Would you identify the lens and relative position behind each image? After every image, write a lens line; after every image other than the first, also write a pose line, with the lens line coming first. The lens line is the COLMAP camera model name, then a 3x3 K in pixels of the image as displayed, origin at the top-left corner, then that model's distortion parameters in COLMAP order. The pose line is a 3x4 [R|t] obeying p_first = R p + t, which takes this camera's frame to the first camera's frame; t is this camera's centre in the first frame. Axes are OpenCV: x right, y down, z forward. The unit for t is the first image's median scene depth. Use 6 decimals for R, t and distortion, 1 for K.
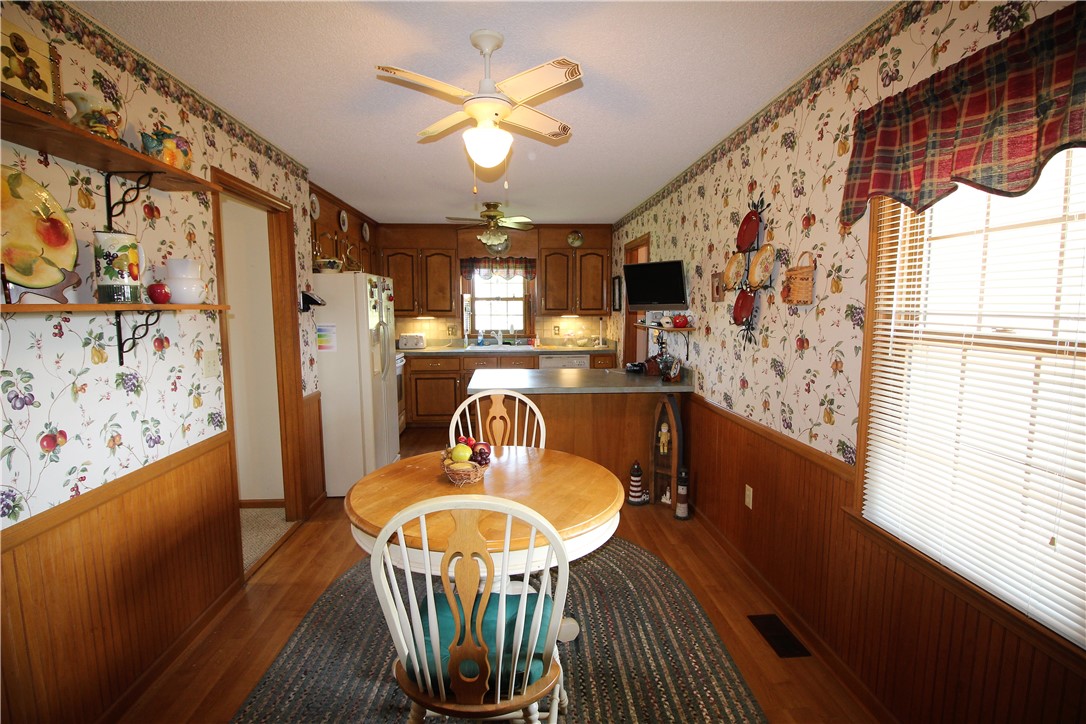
lens RADIAL K [[502.3, 0, 541.1], [0, 502.3, 362.1], [0, 0, 1]] dist [-0.012333, -0.000363]
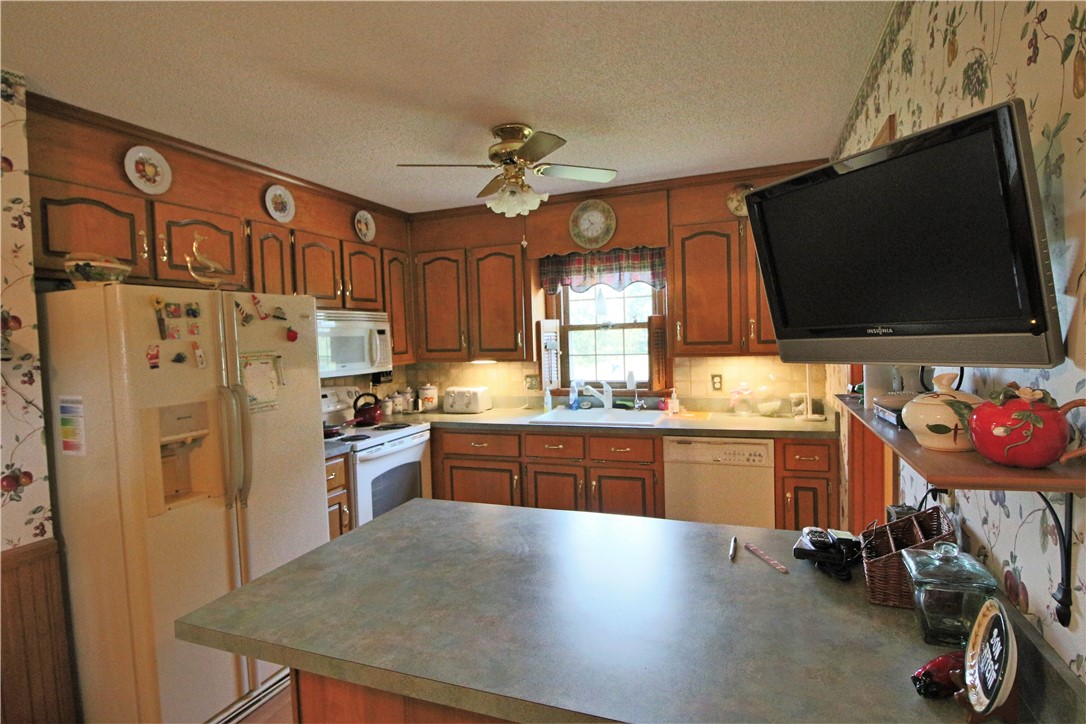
lens RADIAL K [[562.5, 0, 540.3], [0, 562.5, 361.4], [0, 0, 1]] dist [-0.005915, -0.009279]
pose [[0.906571, -0.008447, -0.421968, 0.115563], [-0.017231, 0.998225, -0.057003, -0.051075], [0.421701, 0.058949, 0.904817, 0.416732]]
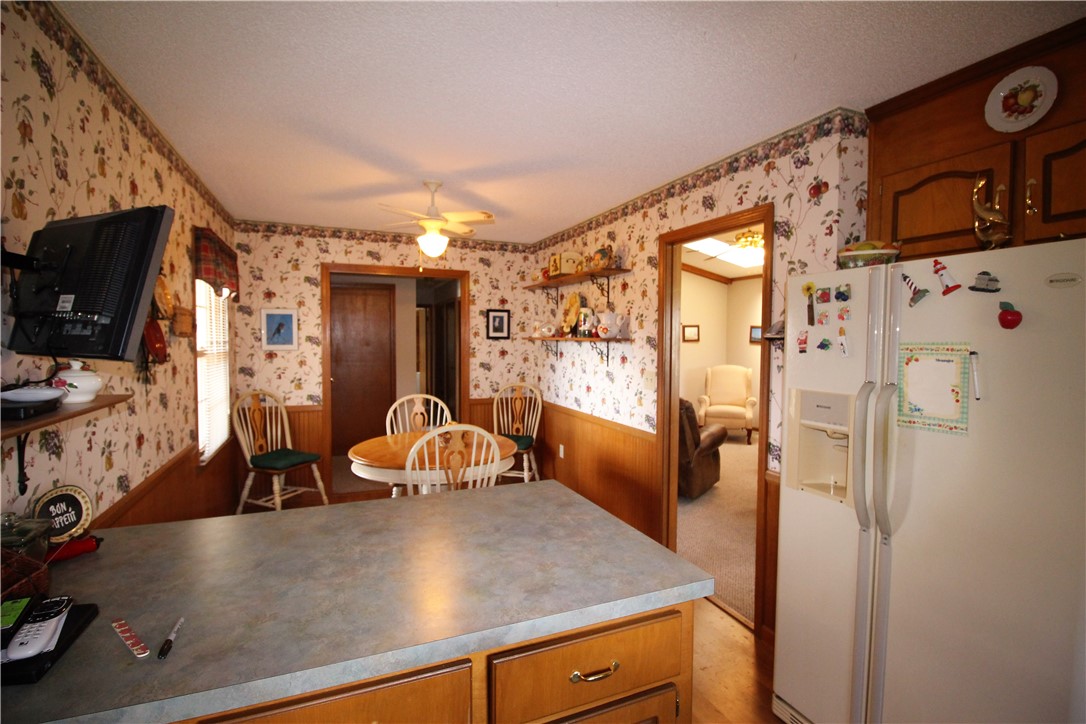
lens RADIAL K [[502.3, 0, 536.1], [0, 502.3, 360.2], [0, 0, 1]] dist [-0.012333, -0.000363]
pose [[-0.947885, 0.012662, -0.318362, 0.032026], [-0.037833, 0.987668, 0.151924, -0.095198], [0.316360, 0.156051, -0.935716, 0.830029]]
